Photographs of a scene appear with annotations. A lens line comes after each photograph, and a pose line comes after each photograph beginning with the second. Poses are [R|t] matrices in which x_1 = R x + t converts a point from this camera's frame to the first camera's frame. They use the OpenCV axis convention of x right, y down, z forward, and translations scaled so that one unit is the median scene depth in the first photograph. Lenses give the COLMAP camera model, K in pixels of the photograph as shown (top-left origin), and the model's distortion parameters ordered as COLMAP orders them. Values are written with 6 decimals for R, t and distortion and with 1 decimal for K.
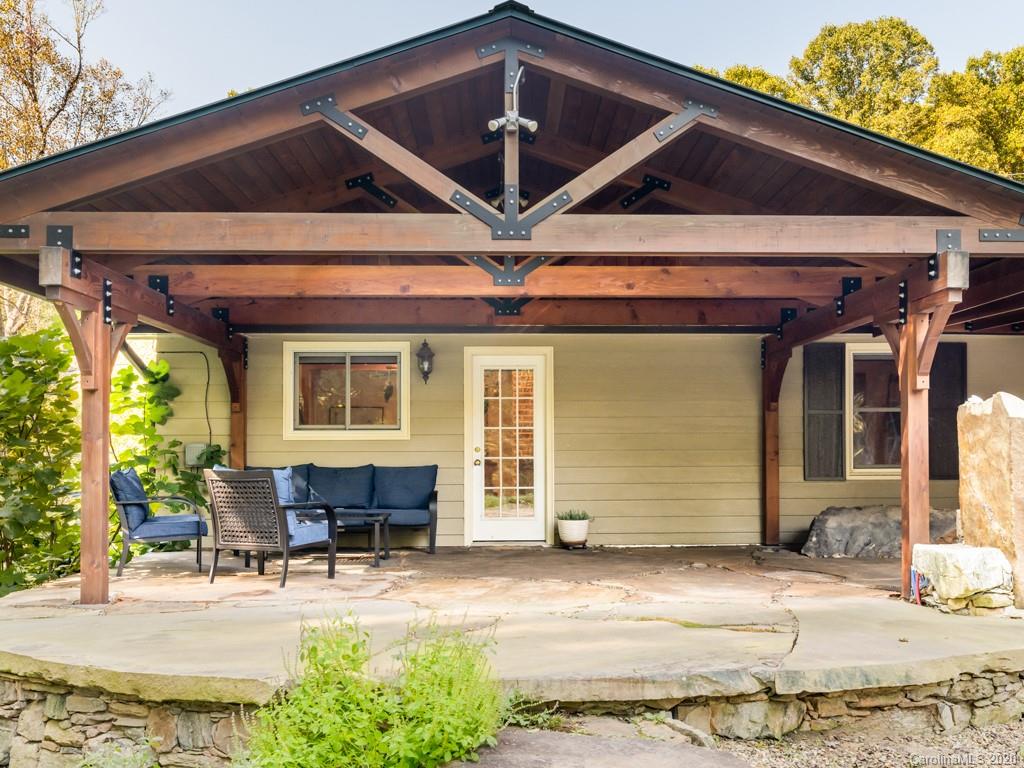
lens RADIAL K [[1057.9, 0, 514.4], [0, 1057.9, 449.7], [0, 0, 1]] dist [0.003676, -0.020147]
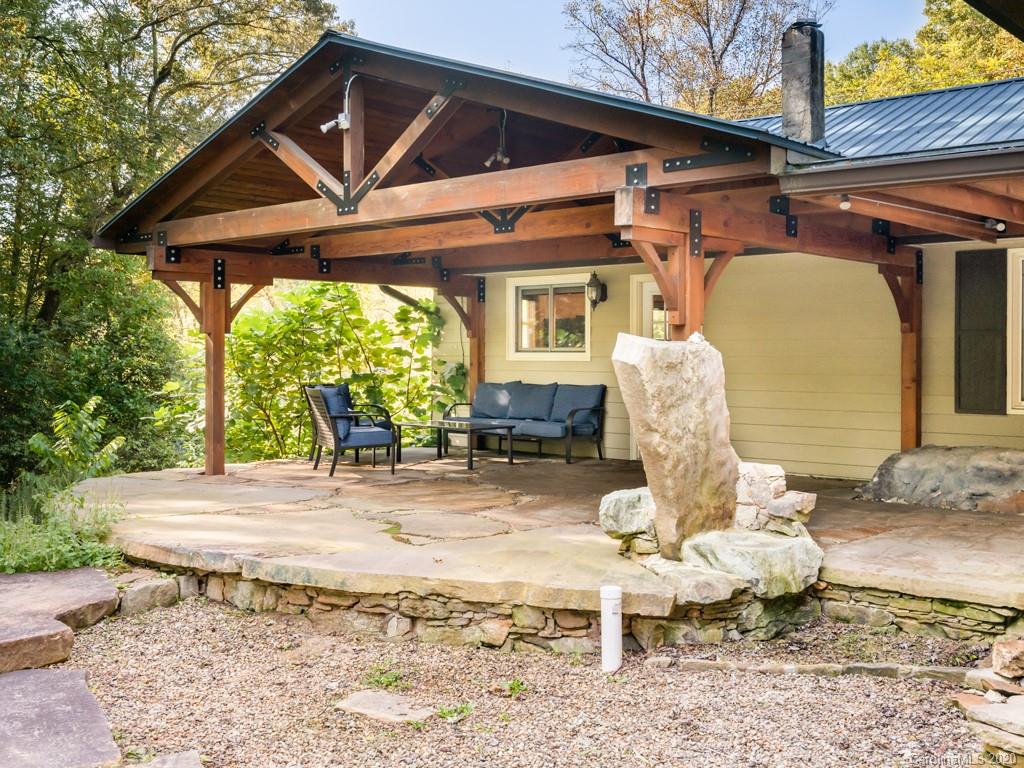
lens RADIAL K [[1083.9, 0, 512.0], [0, 1083.9, 384.0], [0, 0, 1]] dist [-0.003244, -0.004274]
pose [[0.716894, 0.024319, -0.696758, 0.694366], [-0.000394, 0.999405, 0.034478, -0.026884], [0.697182, -0.024443, 0.716477, 0.134122]]
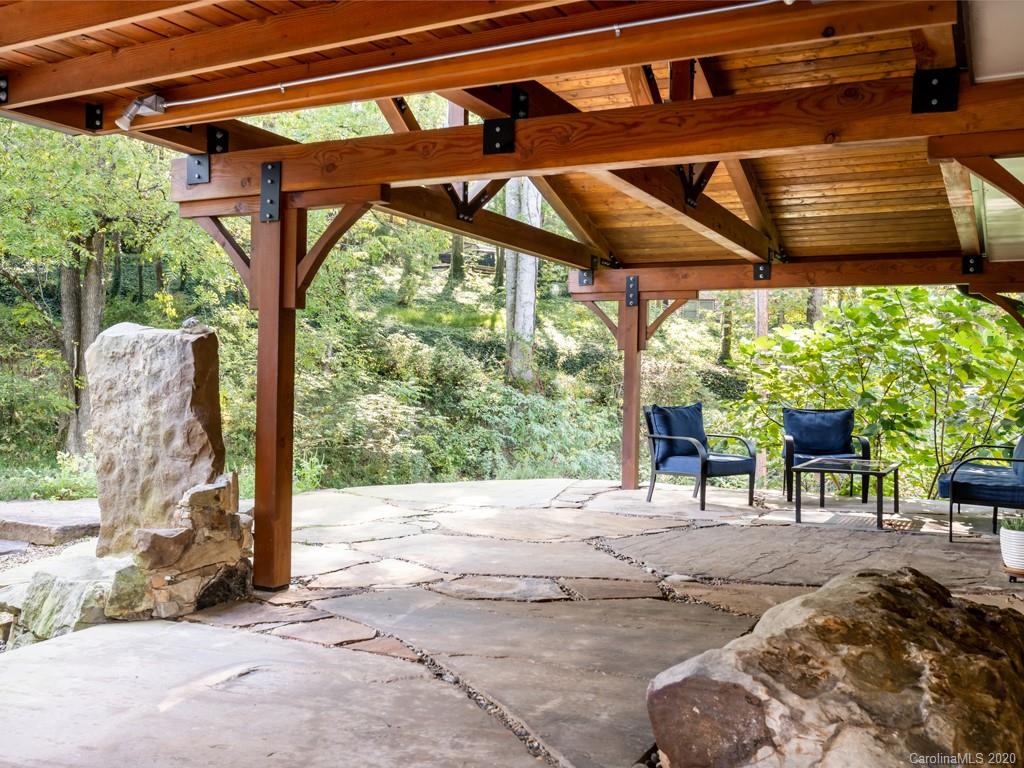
lens RADIAL K [[995.4, 0, 512.0], [0, 995.4, 384.0], [0, 0, 1]] dist [-0.000327, -0.000387]
pose [[-0.480394, -0.005036, -0.877038, 0.675684], [-0.014860, 0.999887, 0.002397, -0.005569], [0.876927, 0.014184, -0.480415, 1.083865]]
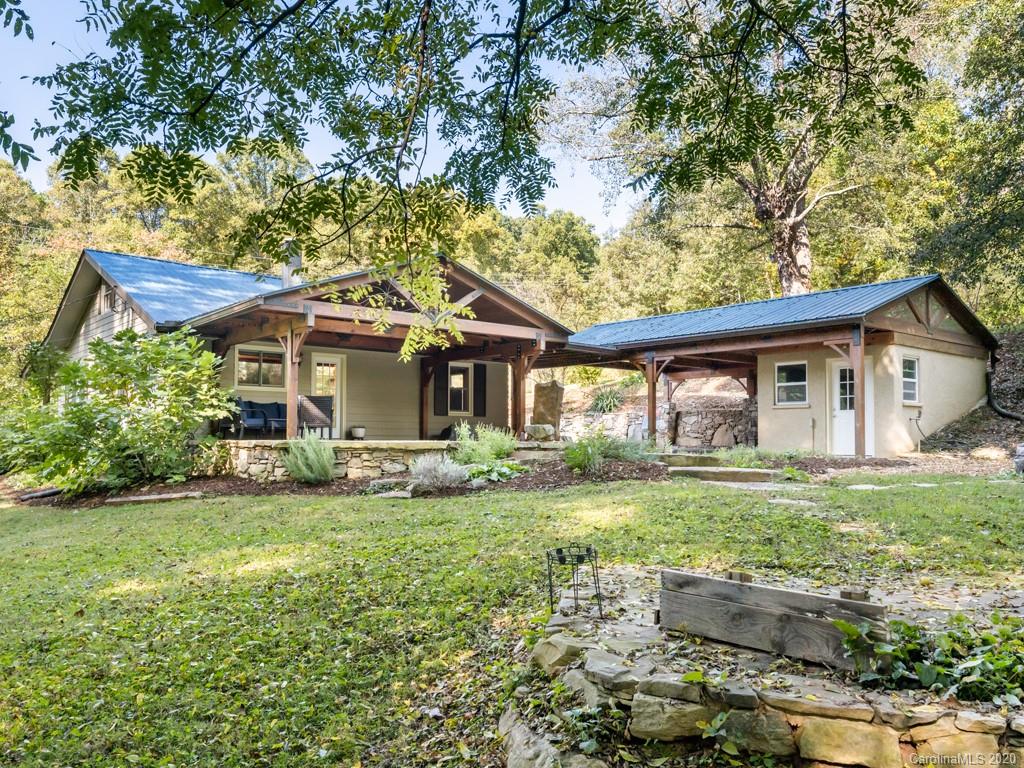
lens RADIAL K [[780.2, 0, 512.0], [0, 780.2, 384.0], [0, 0, 1]] dist [0.000378, 0.000010]
pose [[0.782982, 0.050314, 0.620007, -0.807433], [-0.009853, 0.997602, -0.068514, 0.088349], [-0.621967, 0.047536, 0.781599, -0.608241]]
